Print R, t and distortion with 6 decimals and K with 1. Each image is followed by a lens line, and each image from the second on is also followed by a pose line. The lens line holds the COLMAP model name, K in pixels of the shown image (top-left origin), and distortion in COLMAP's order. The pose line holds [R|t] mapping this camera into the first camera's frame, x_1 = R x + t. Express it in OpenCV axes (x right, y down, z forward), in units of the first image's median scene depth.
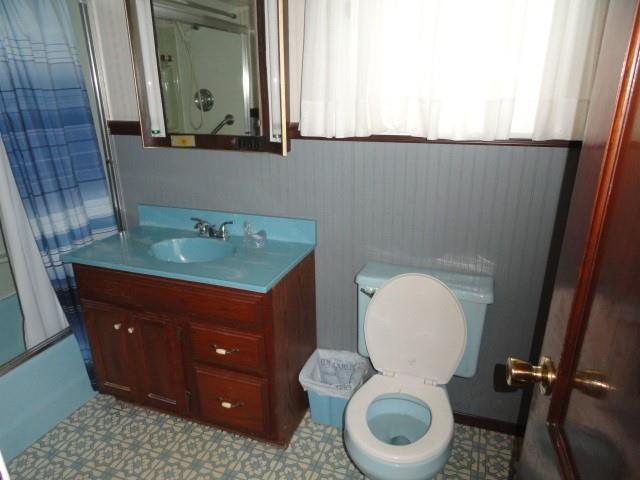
lens RADIAL K [[441.6, 0, 319.7], [0, 441.6, 239.9], [0, 0, 1]] dist [-0.010540, 0.009696]
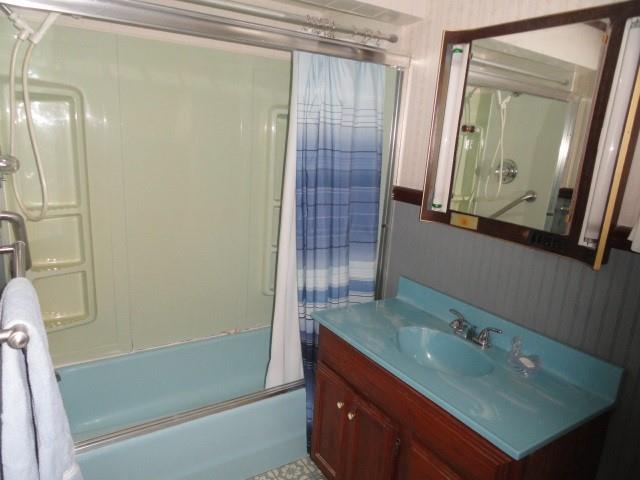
lens RADIAL K [[441.6, 0, 321.5], [0, 441.6, 241.4], [0, 0, 1]] dist [-0.010540, 0.009696]
pose [[0.793126, 0.200004, -0.575283, -0.028669], [-0.268872, 0.962501, -0.036061, -0.081712], [0.546498, 0.183278, 0.817160, 0.157424]]
